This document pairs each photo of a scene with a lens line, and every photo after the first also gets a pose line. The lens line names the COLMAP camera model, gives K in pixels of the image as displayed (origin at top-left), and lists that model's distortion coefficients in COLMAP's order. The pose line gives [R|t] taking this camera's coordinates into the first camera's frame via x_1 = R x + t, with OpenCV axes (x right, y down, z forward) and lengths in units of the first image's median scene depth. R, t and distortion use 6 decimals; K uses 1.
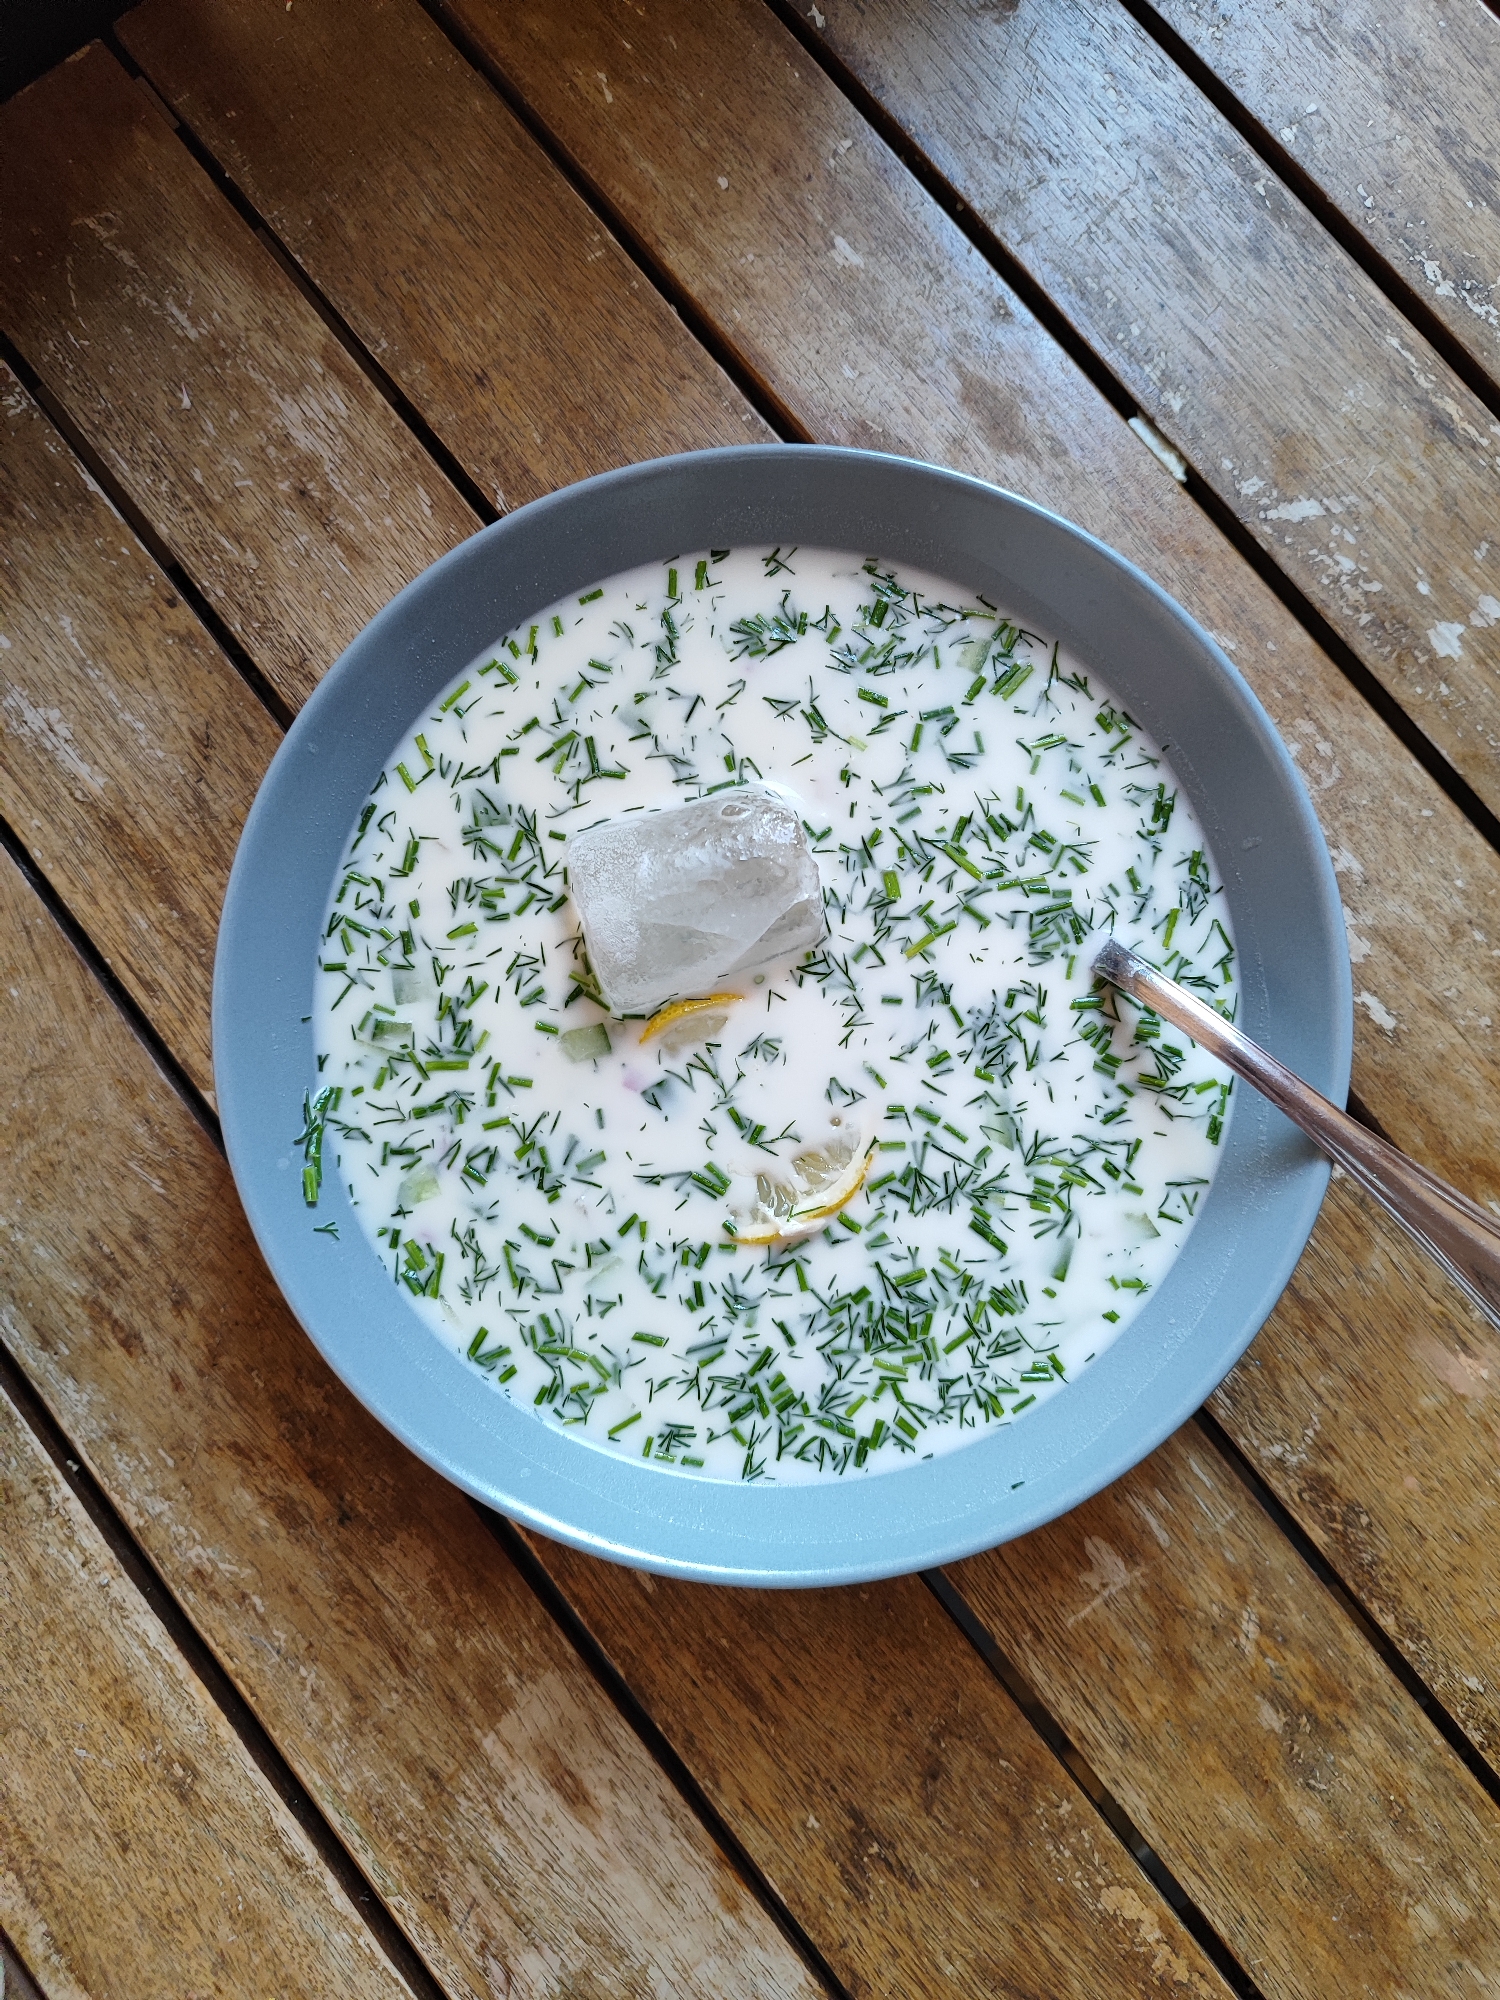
lens RADIAL K [[1426.5, 0, 750.0], [0, 1426.5, 1000.0], [0, 0, 1]] dist [0.049447, -0.071612]
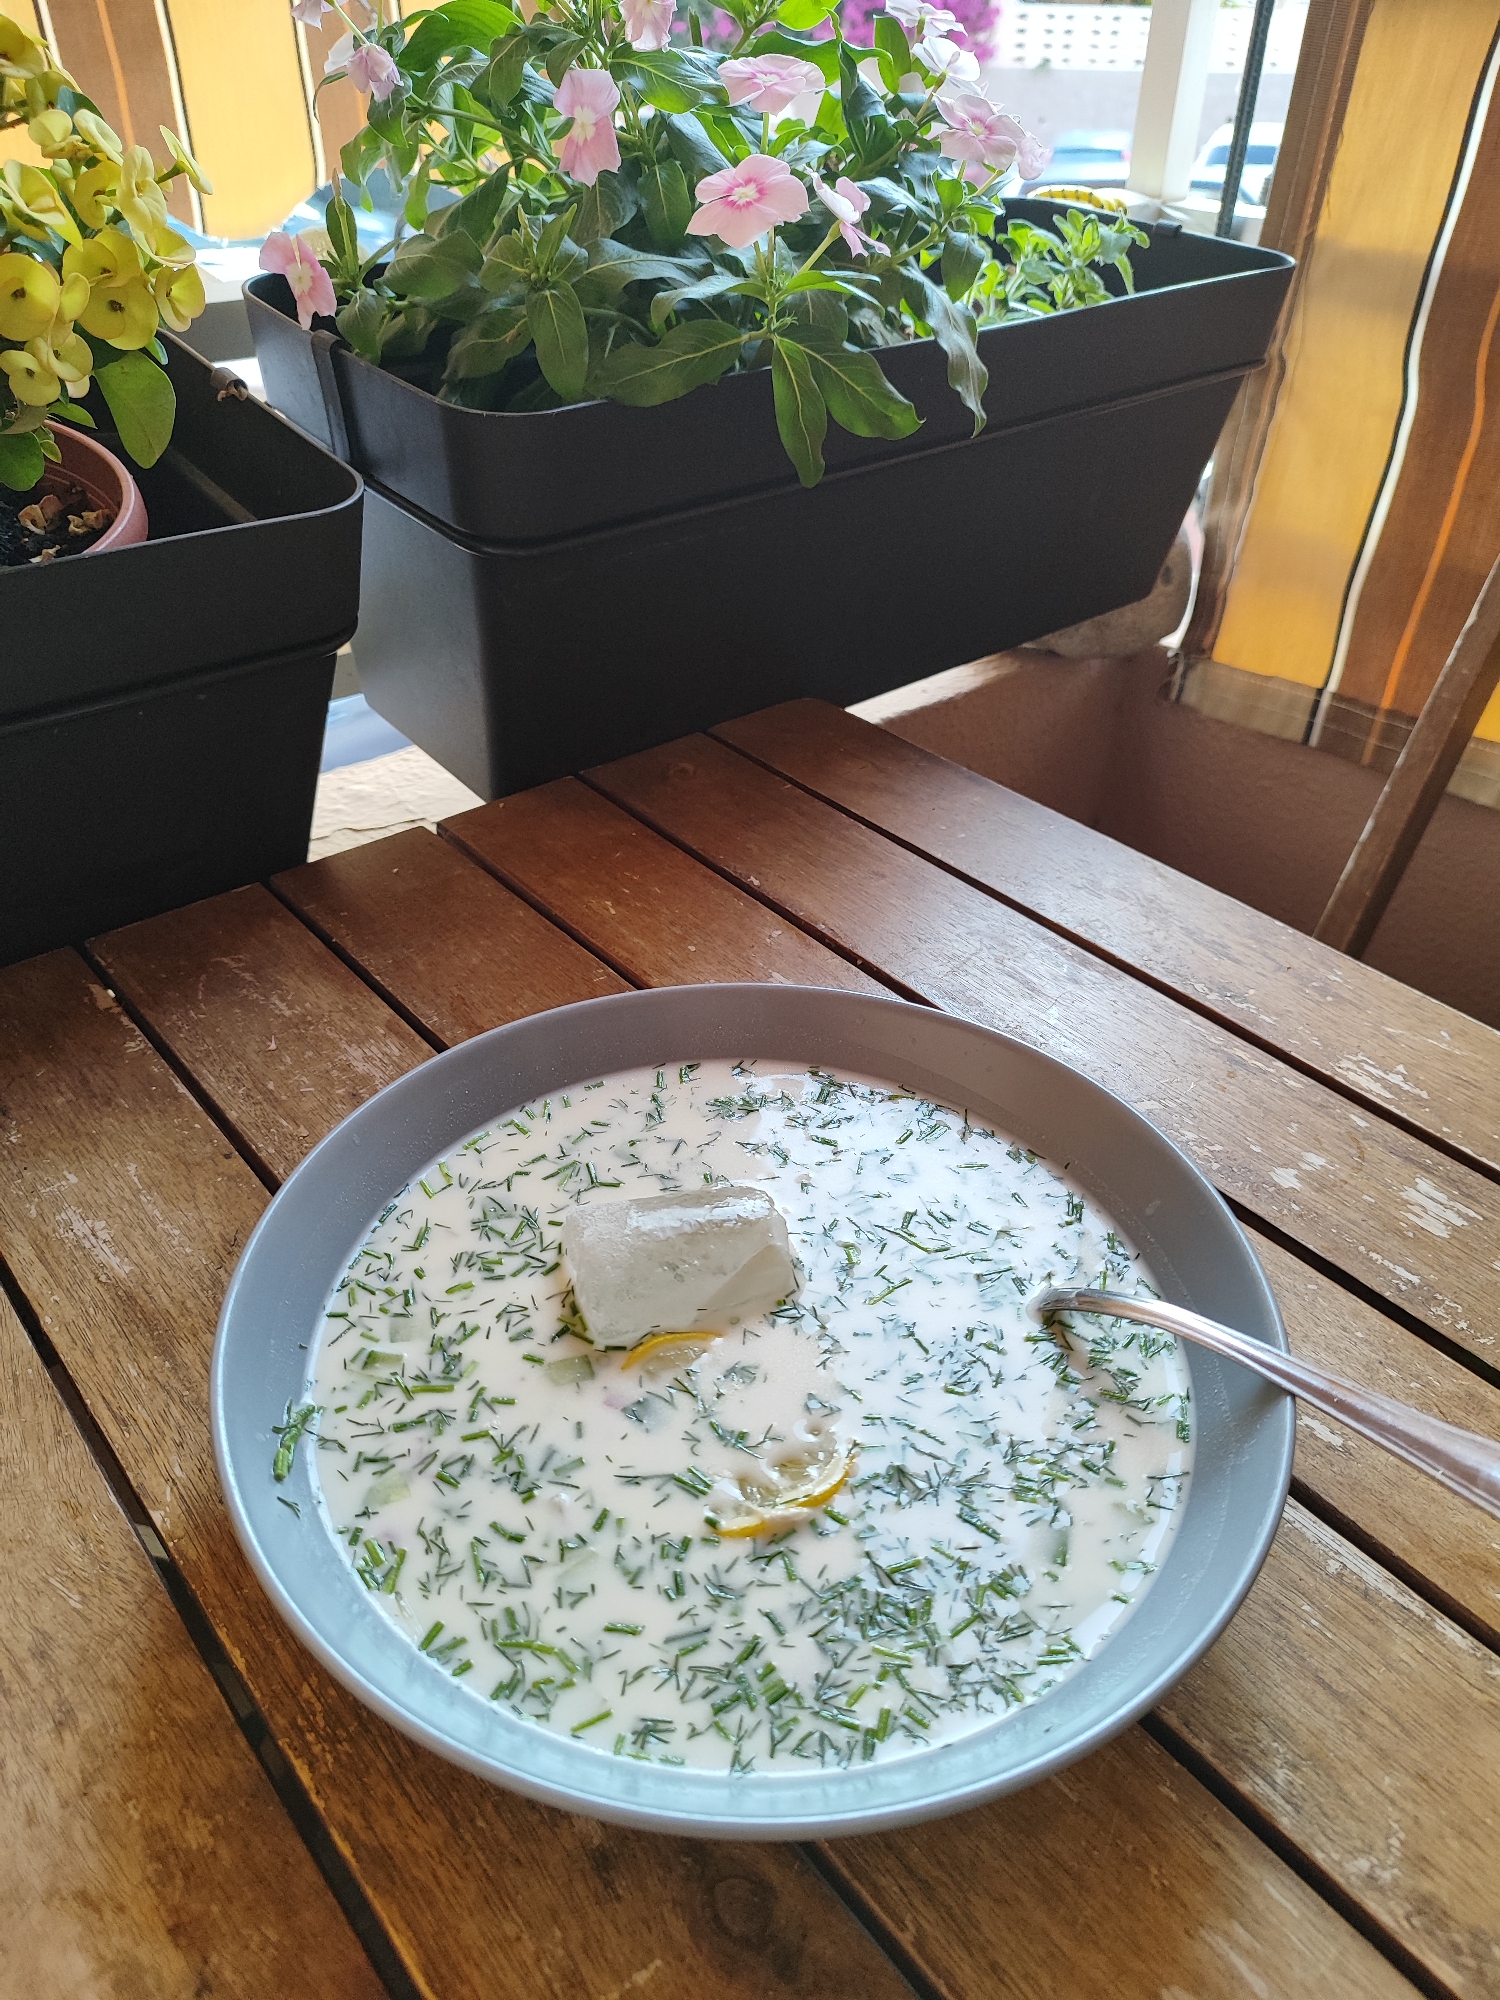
lens RADIAL K [[1404.9, 0, 750.0], [0, 1404.9, 1000.0], [0, 0, 1]] dist [0.034953, -0.001907]
pose [[0.998531, 0.014674, 0.052159, -0.041728], [0.026579, 0.706204, -0.707509, 0.567816], [-0.047217, 0.707856, 0.704776, 0.080226]]
